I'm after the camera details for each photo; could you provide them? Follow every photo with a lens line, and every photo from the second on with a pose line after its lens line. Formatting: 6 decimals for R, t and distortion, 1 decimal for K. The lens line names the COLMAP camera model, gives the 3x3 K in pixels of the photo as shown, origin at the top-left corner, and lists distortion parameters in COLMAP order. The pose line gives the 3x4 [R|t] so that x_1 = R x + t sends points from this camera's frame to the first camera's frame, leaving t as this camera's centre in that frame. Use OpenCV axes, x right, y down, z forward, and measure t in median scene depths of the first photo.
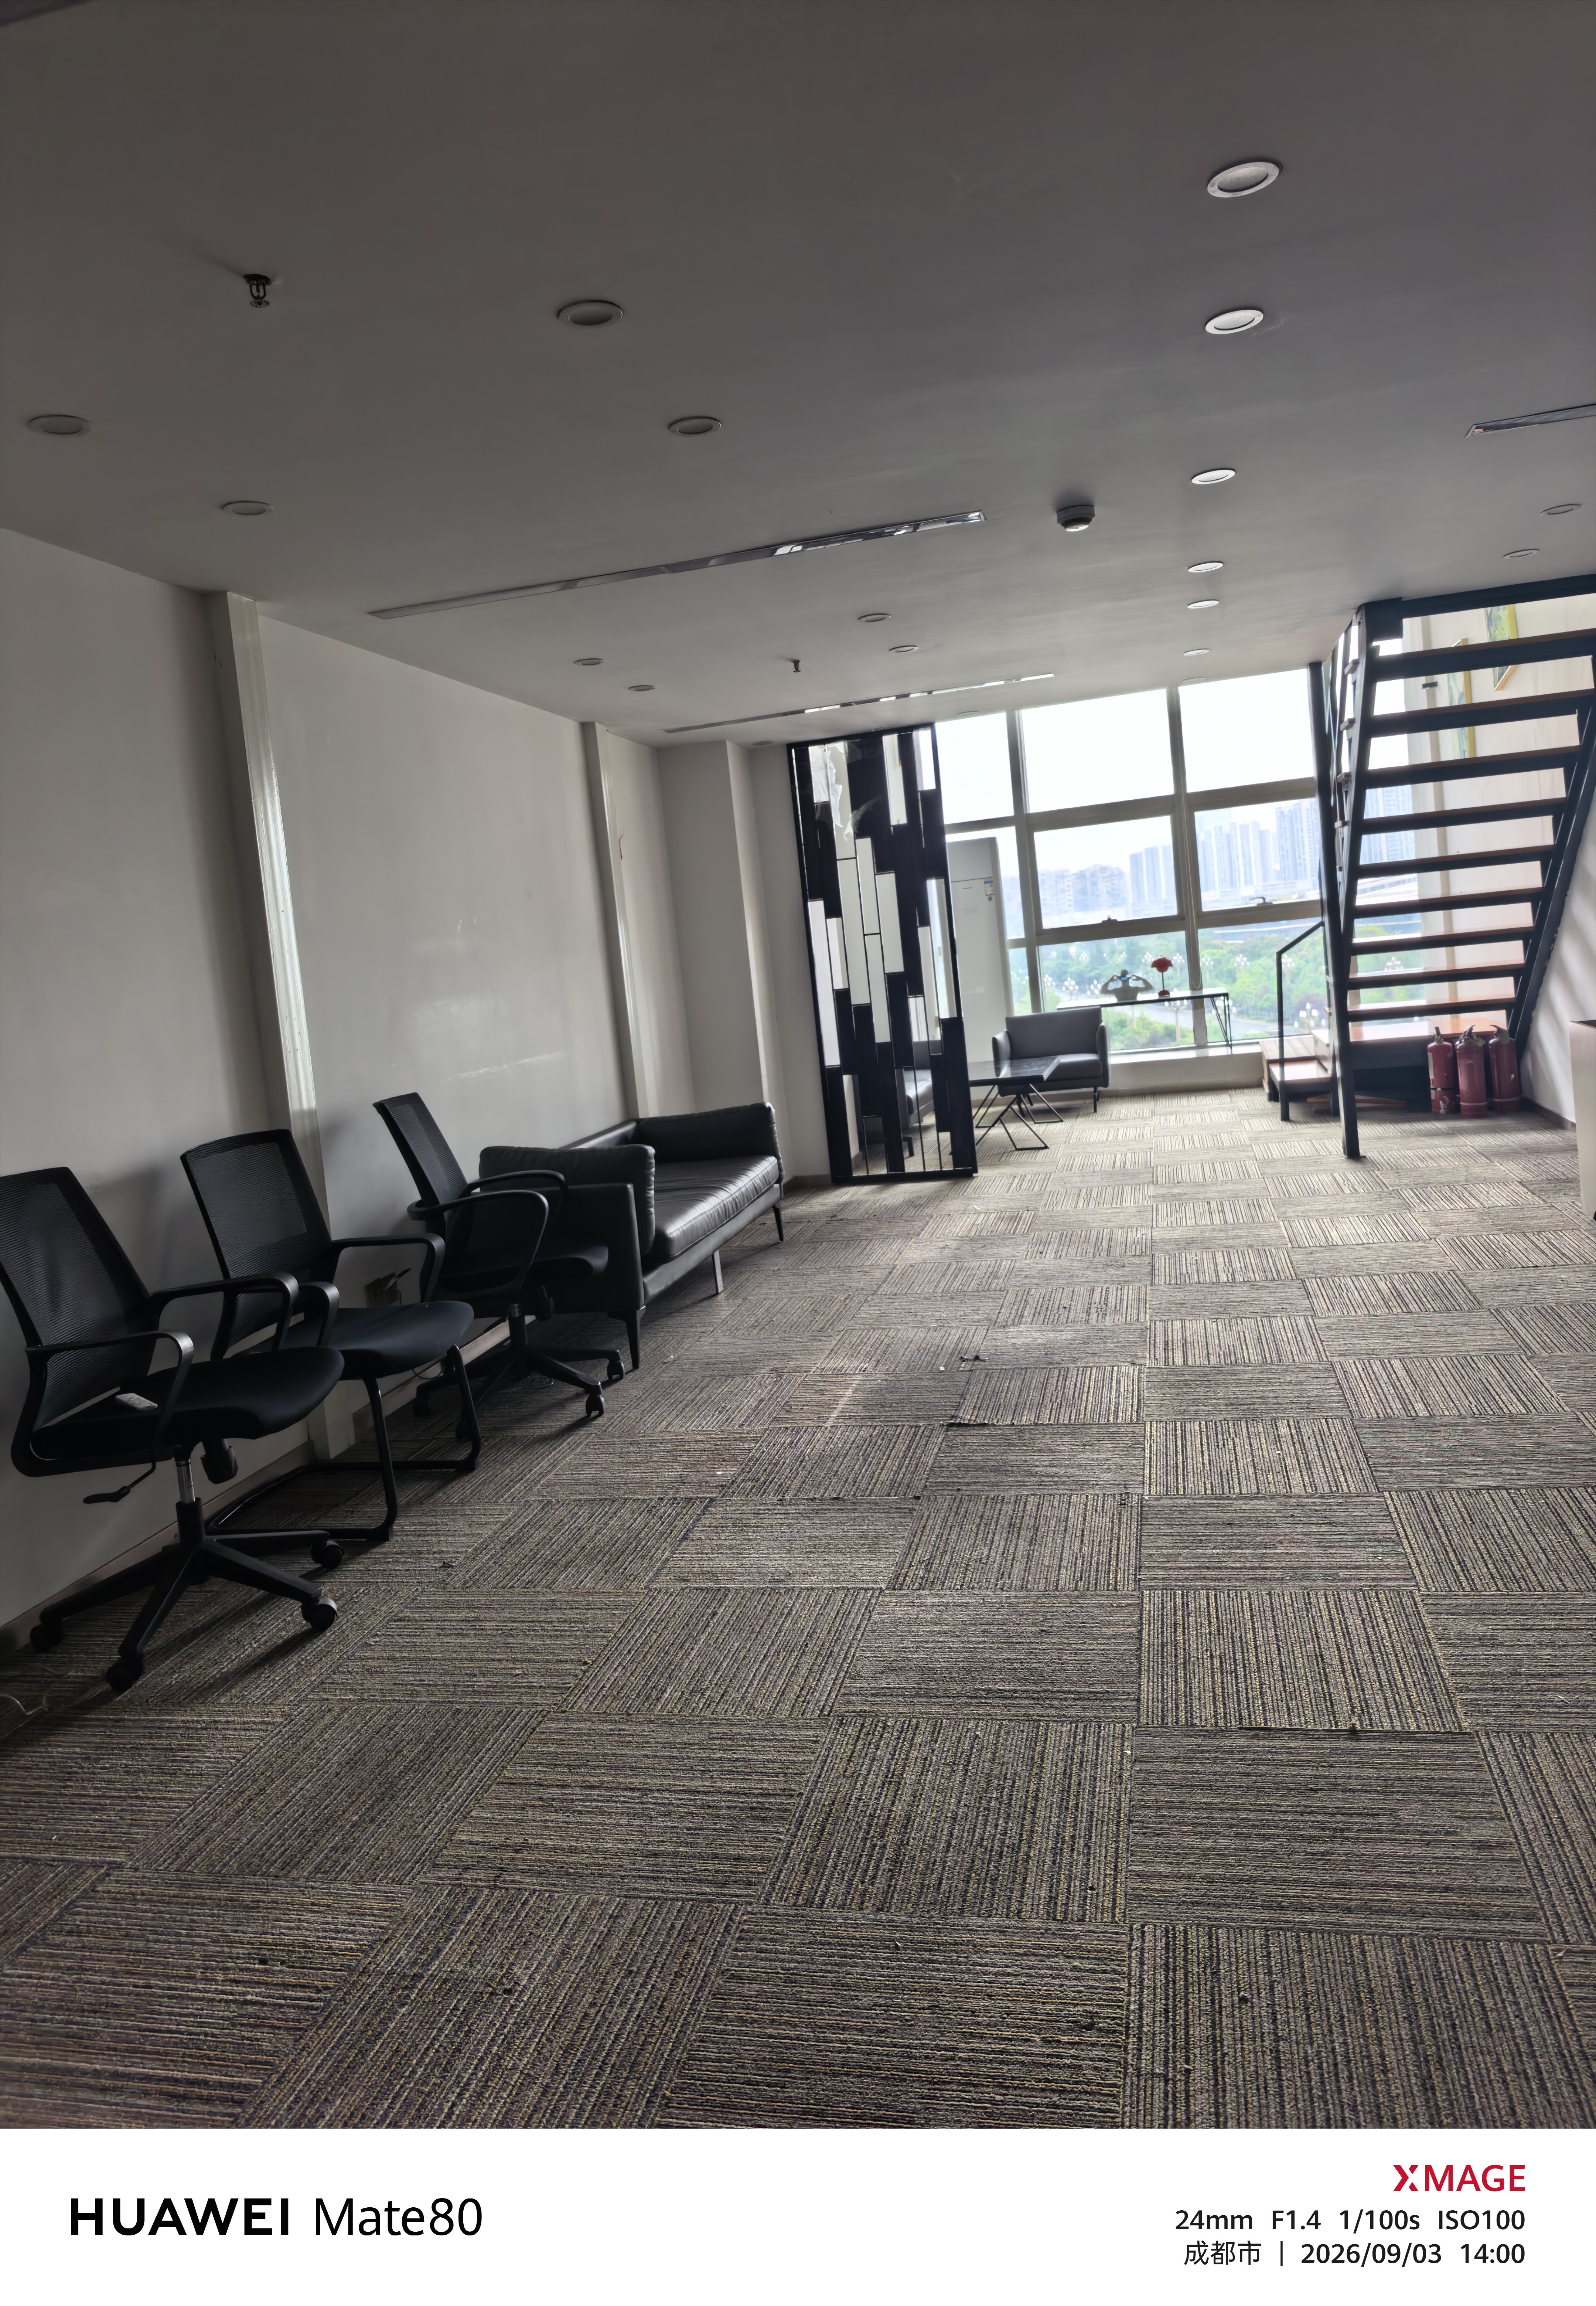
lens RADIAL K [[1603.9, 0, 756.3], [0, 1603.9, 1054.9], [0, 0, 1]] dist [0.184328, -0.380955]
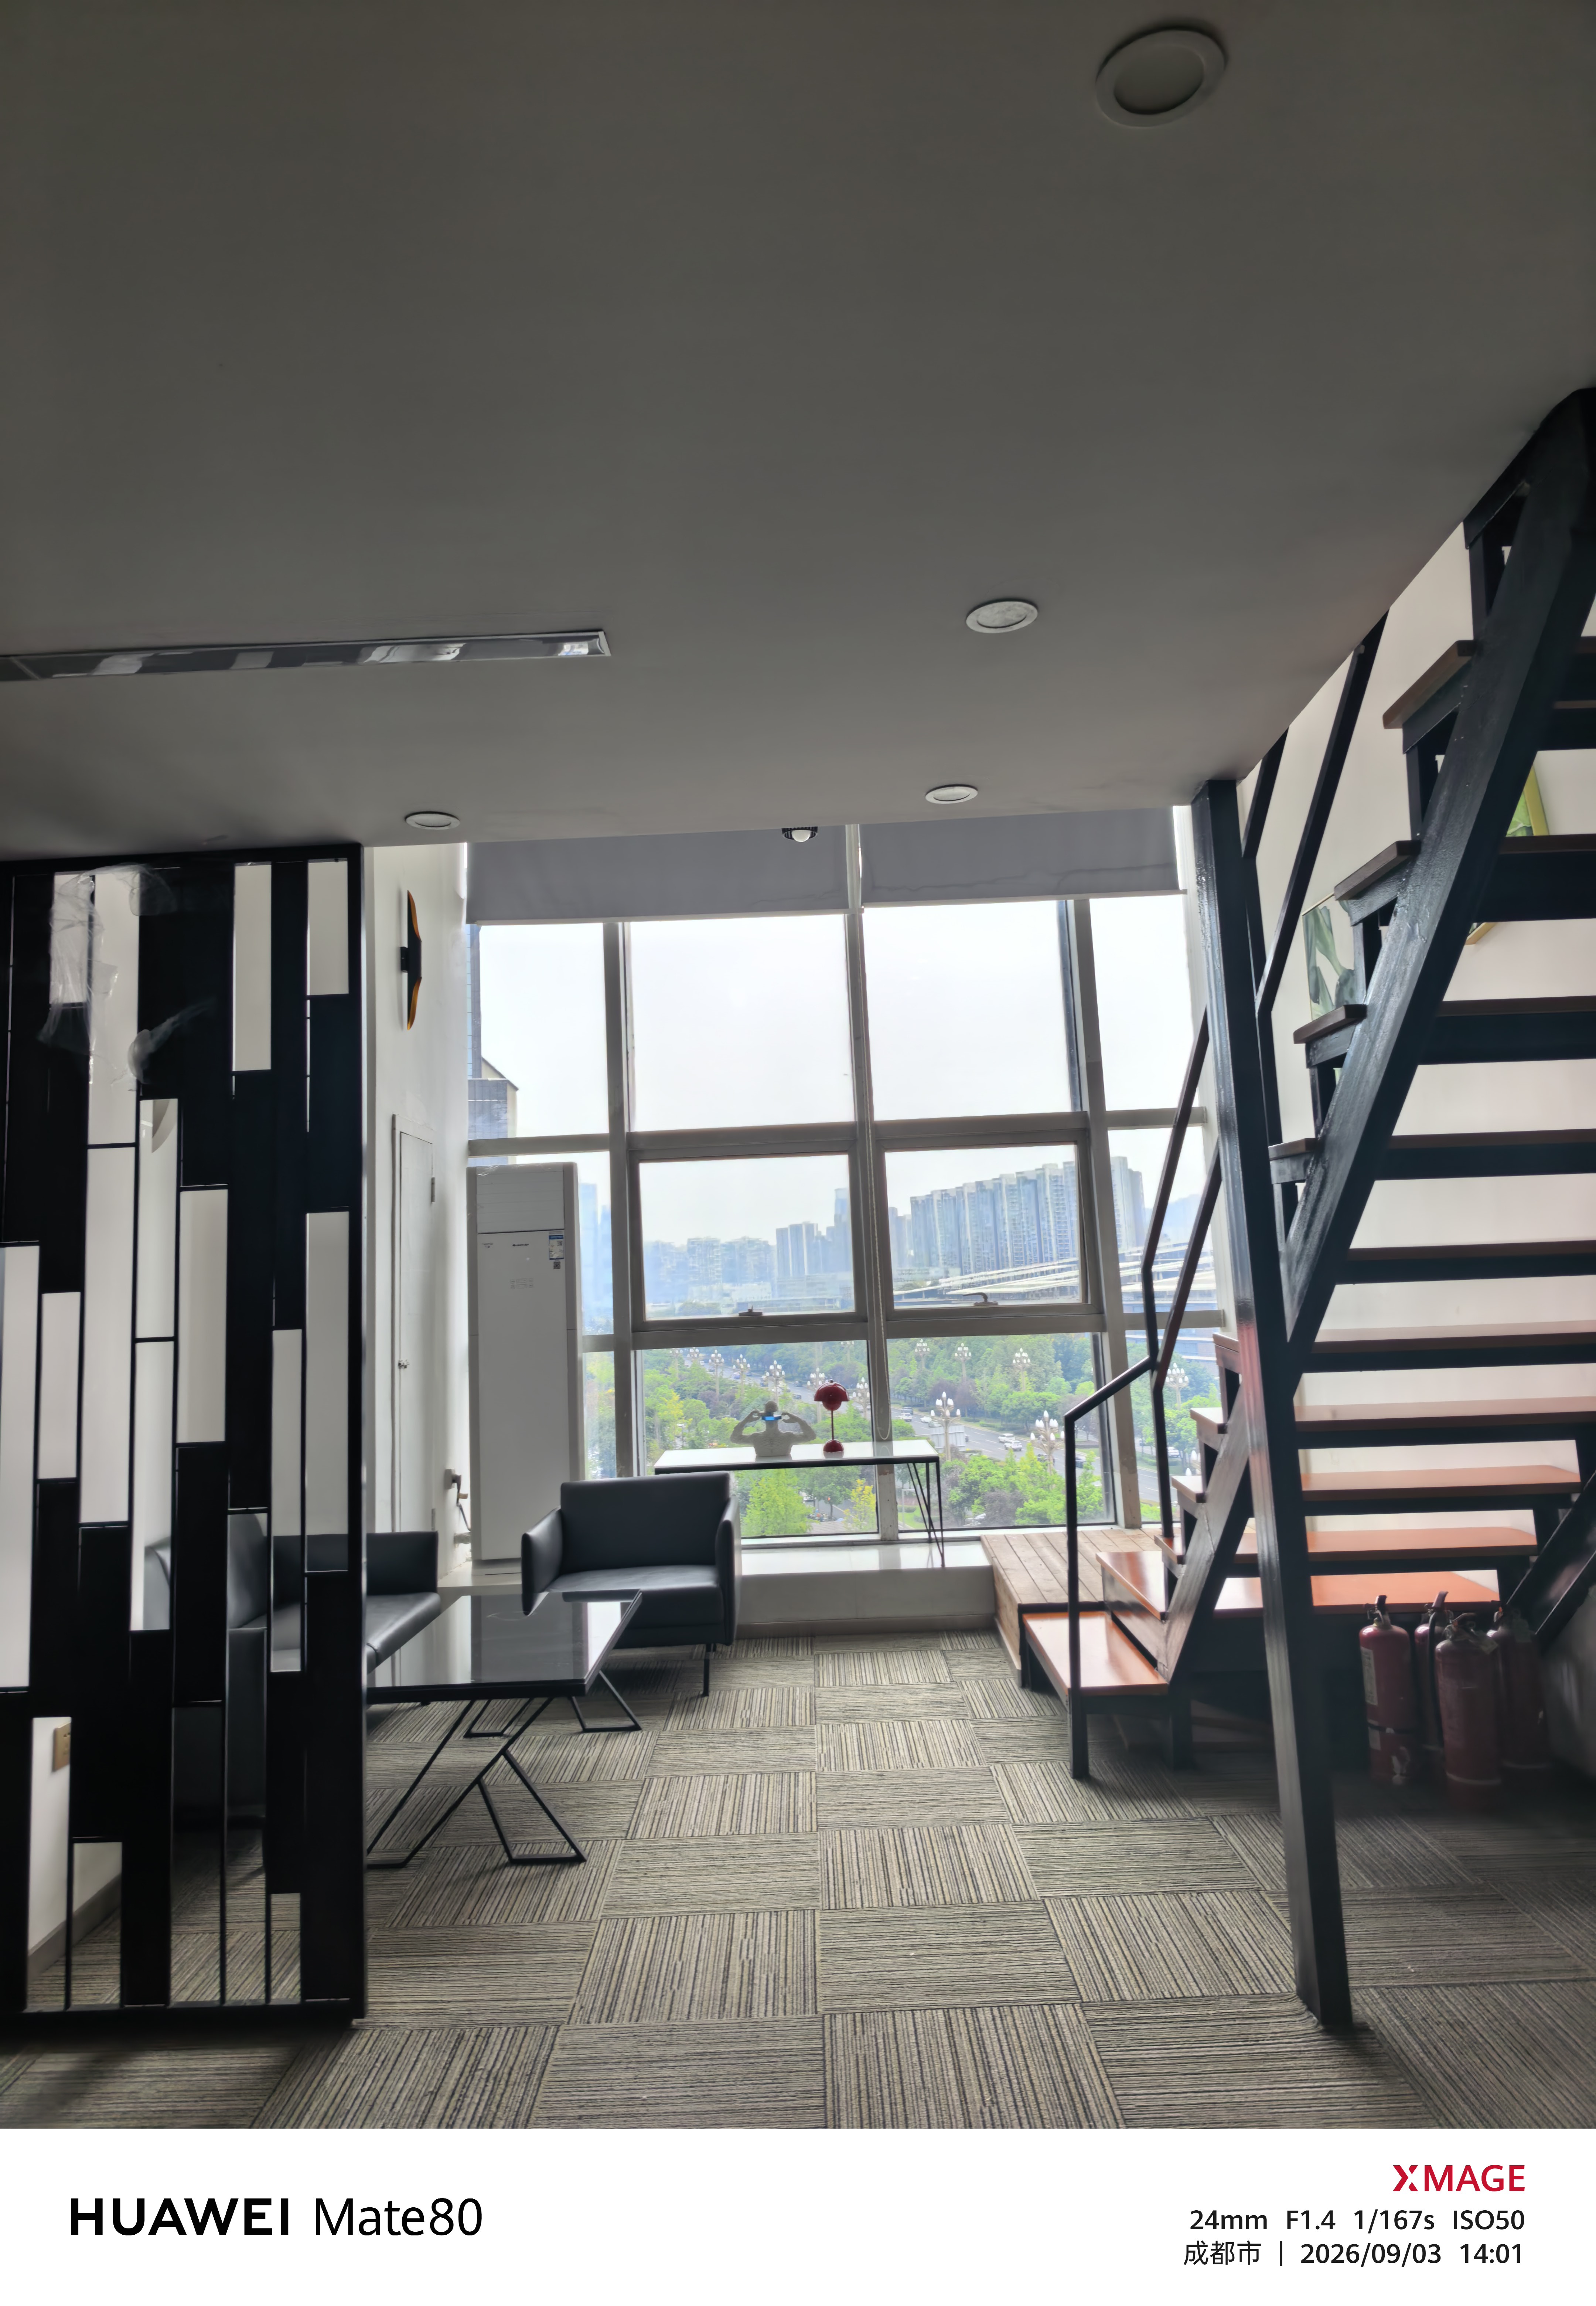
lens RADIAL K [[1603.9, 0, 756.3], [0, 1603.9, 1054.9], [0, 0, 1]] dist [0.184328, -0.380955]
pose [[0.975384, 0.090416, 0.201123, 0.094126], [-0.043643, 0.973184, -0.225848, -0.043244], [-0.216150, 0.211511, 0.953175, 0.420350]]
